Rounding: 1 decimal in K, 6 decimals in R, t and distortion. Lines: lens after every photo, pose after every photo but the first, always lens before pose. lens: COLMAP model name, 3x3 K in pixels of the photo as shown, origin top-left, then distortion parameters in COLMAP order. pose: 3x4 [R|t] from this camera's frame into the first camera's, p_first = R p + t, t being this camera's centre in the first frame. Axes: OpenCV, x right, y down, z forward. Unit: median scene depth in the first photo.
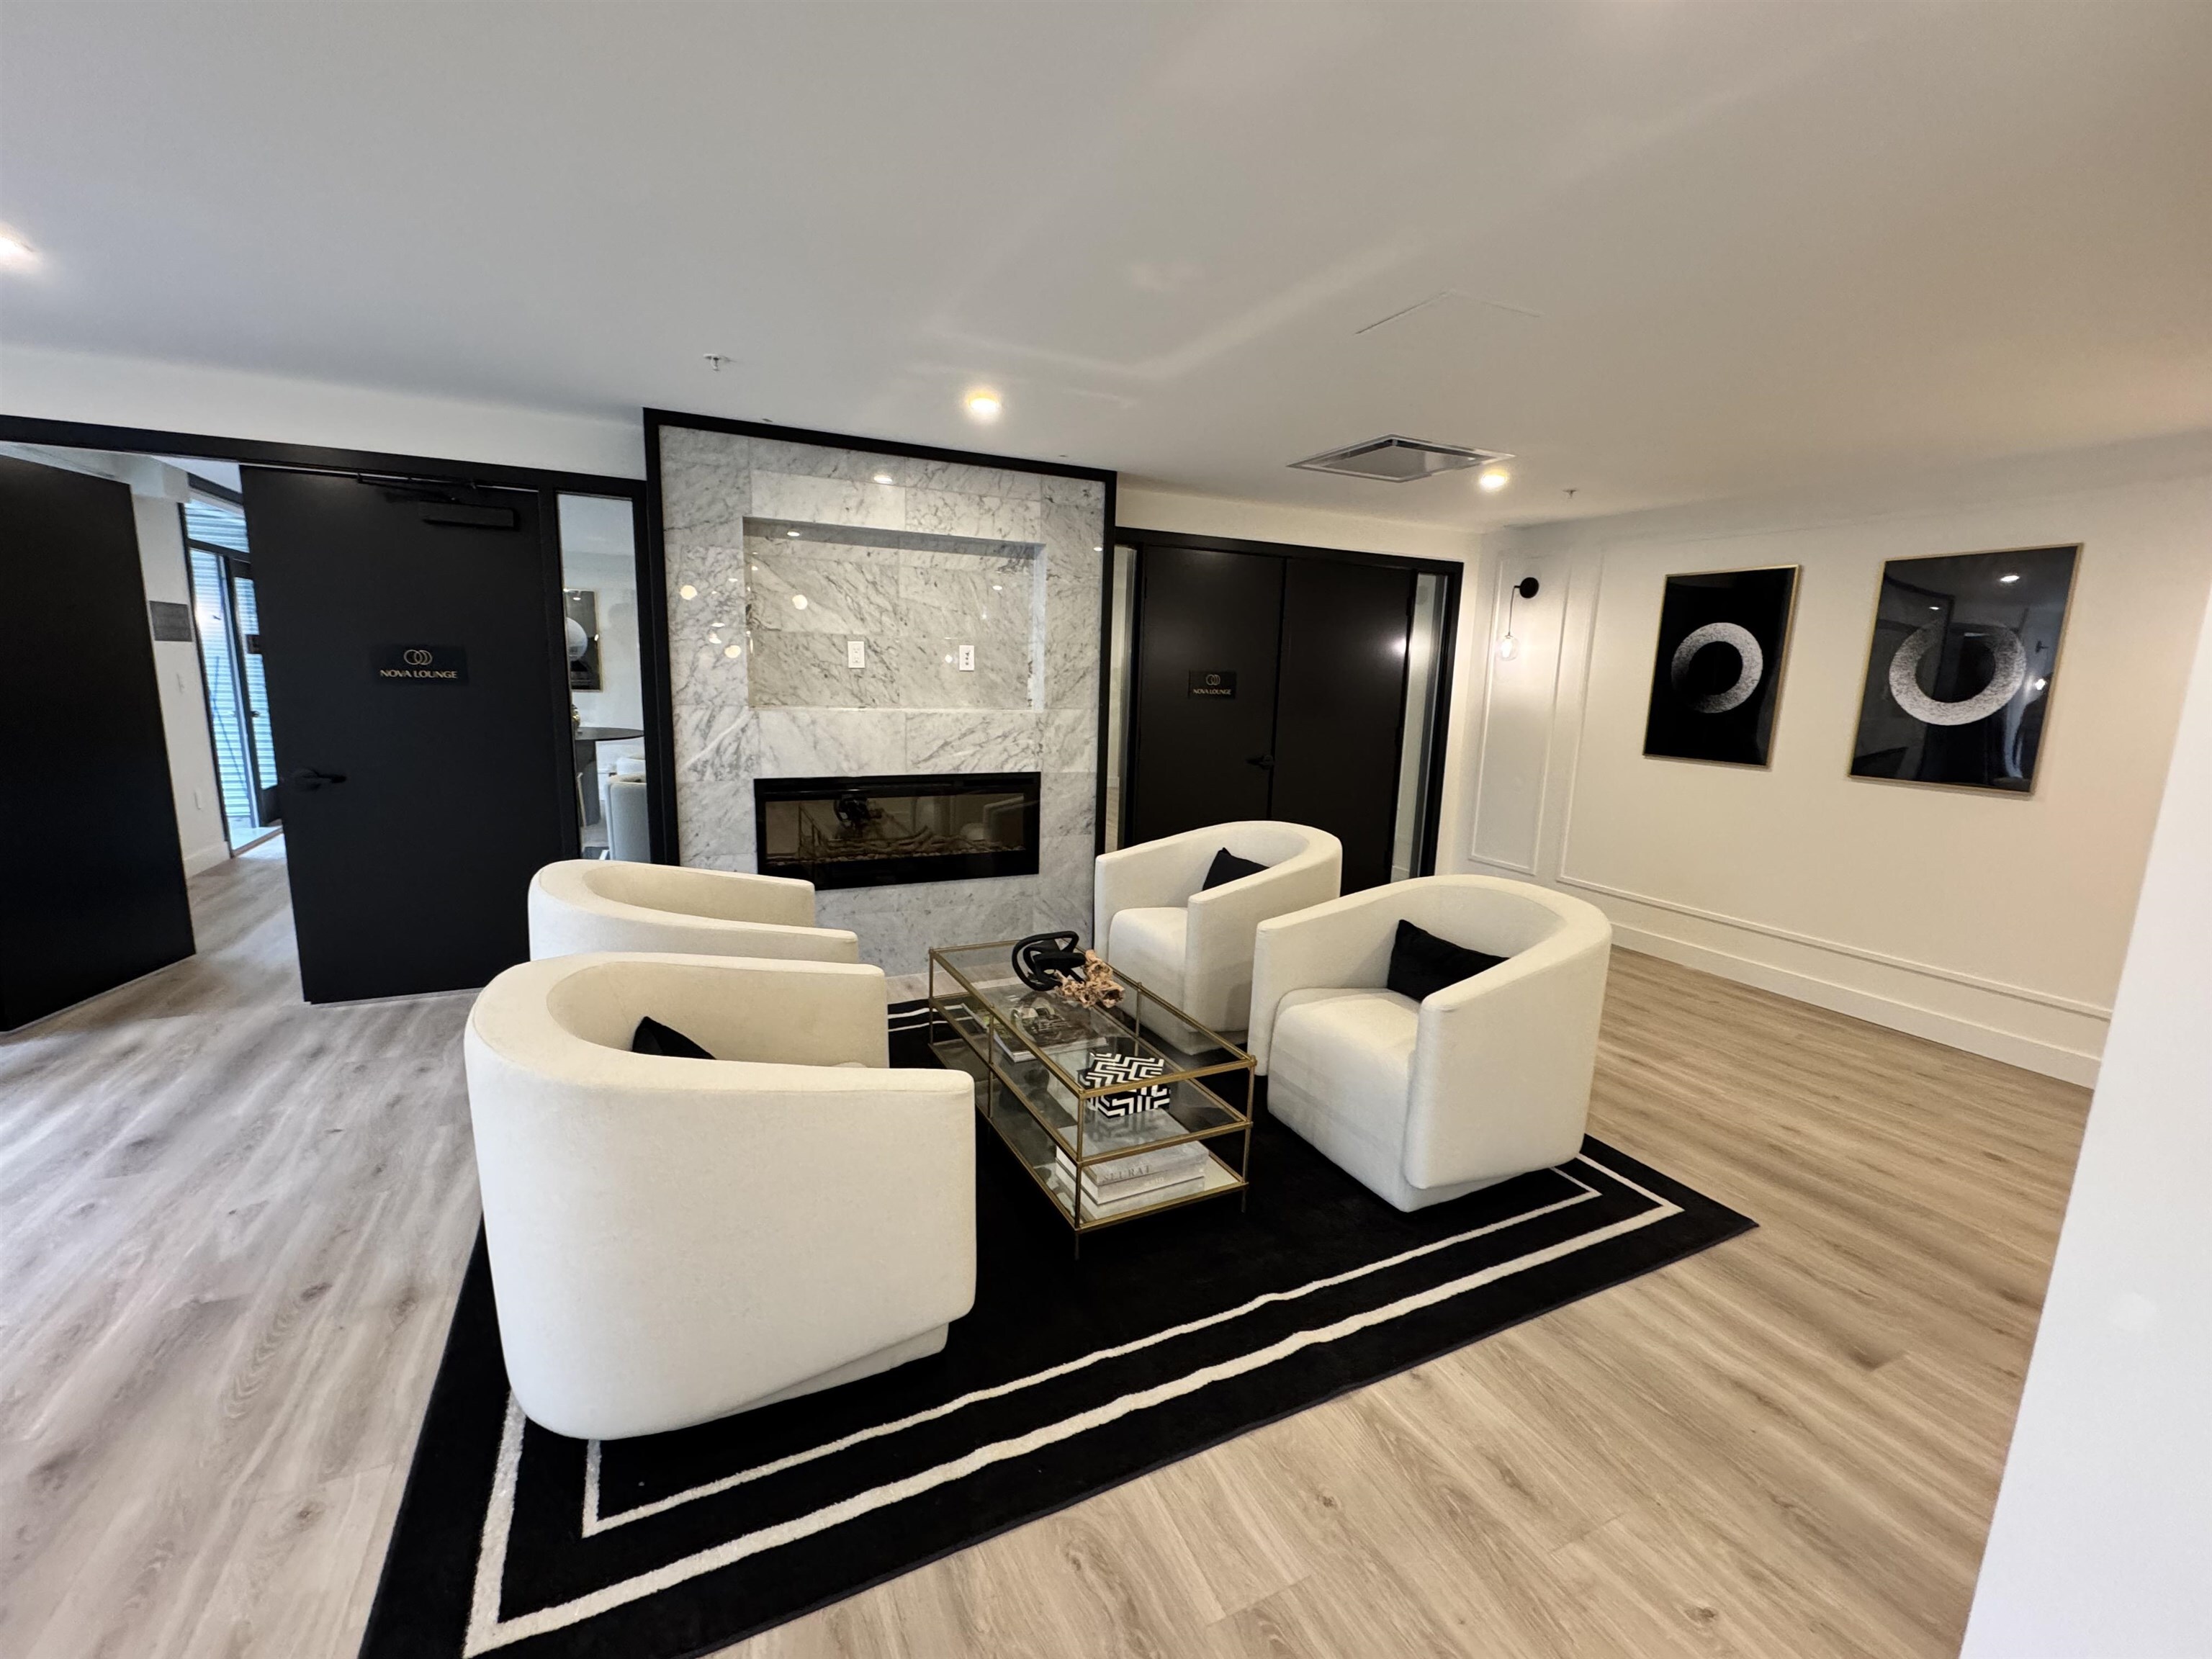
lens RADIAL K [[923.9, 0, 1106.0], [0, 923.9, 829.5], [0, 0, 1]] dist [0.000154, 0.000244]
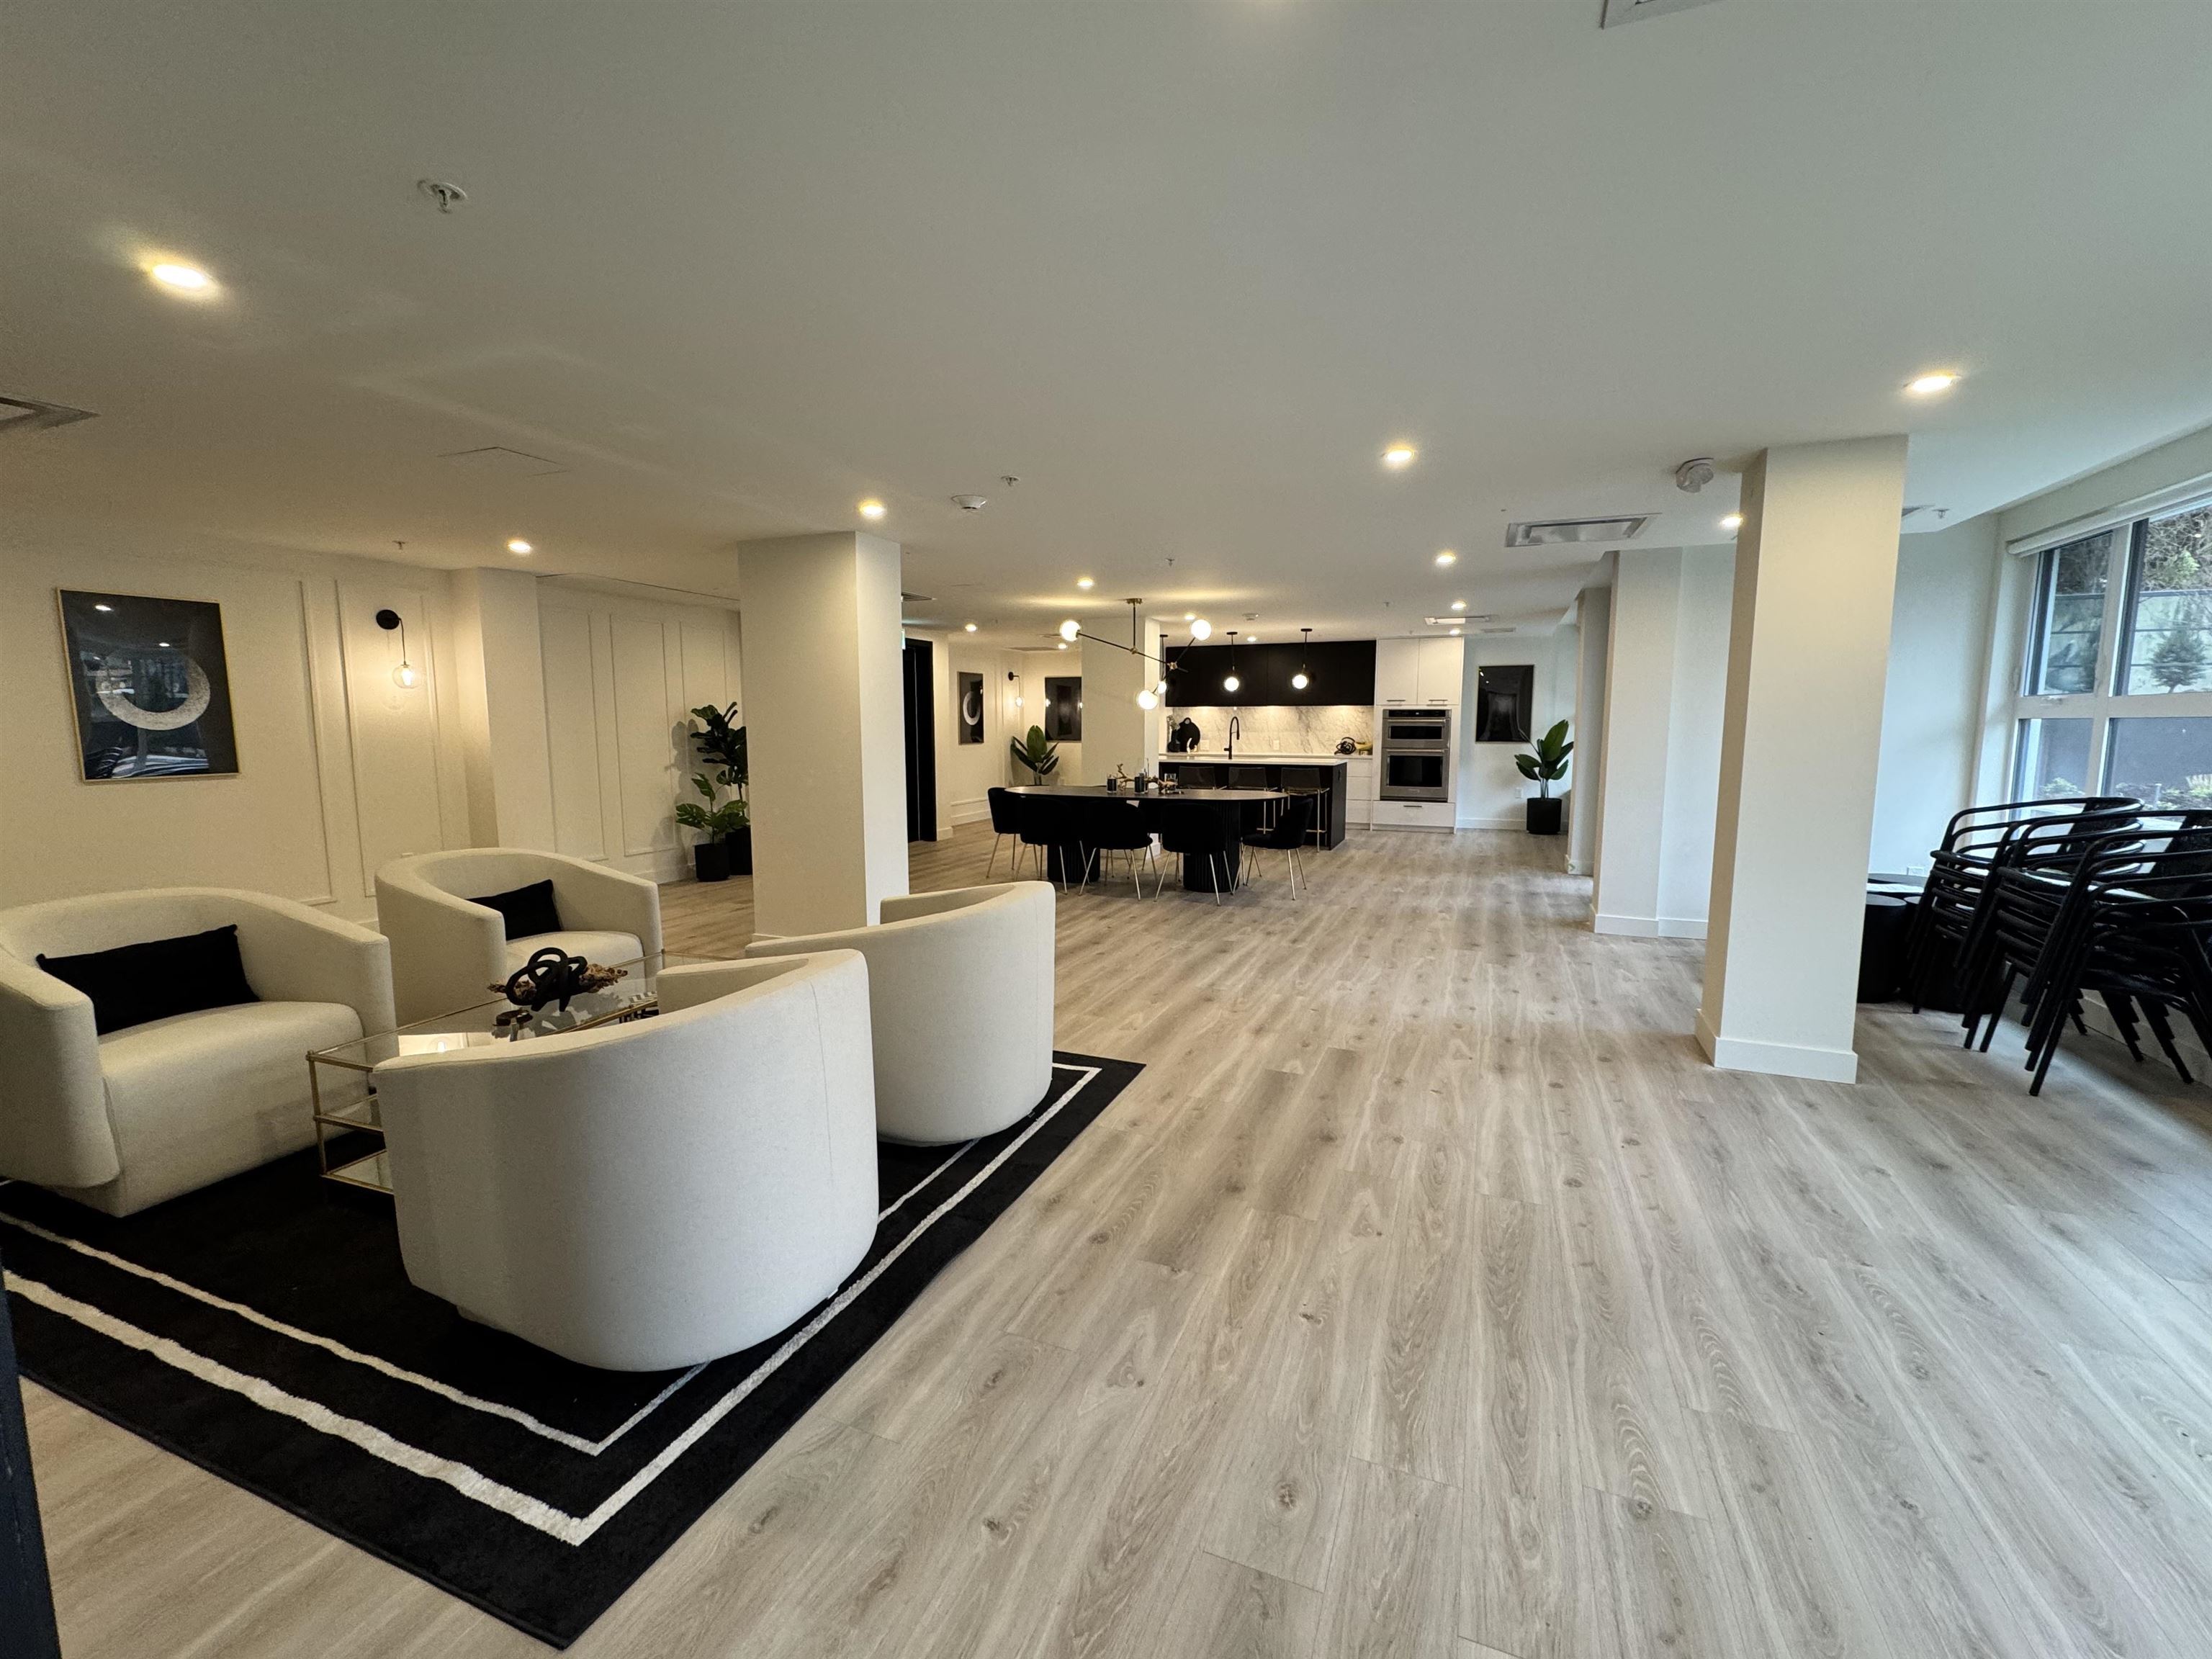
lens RADIAL K [[923.9, 0, 1106.0], [0, 923.9, 829.5], [0, 0, 1]] dist [0.000154, 0.000244]
pose [[-0.666729, -0.115127, 0.736355, -1.585006], [0.110885, 0.961679, 0.250756, -0.272467], [-0.737005, 0.248837, -0.628413, 1.526949]]
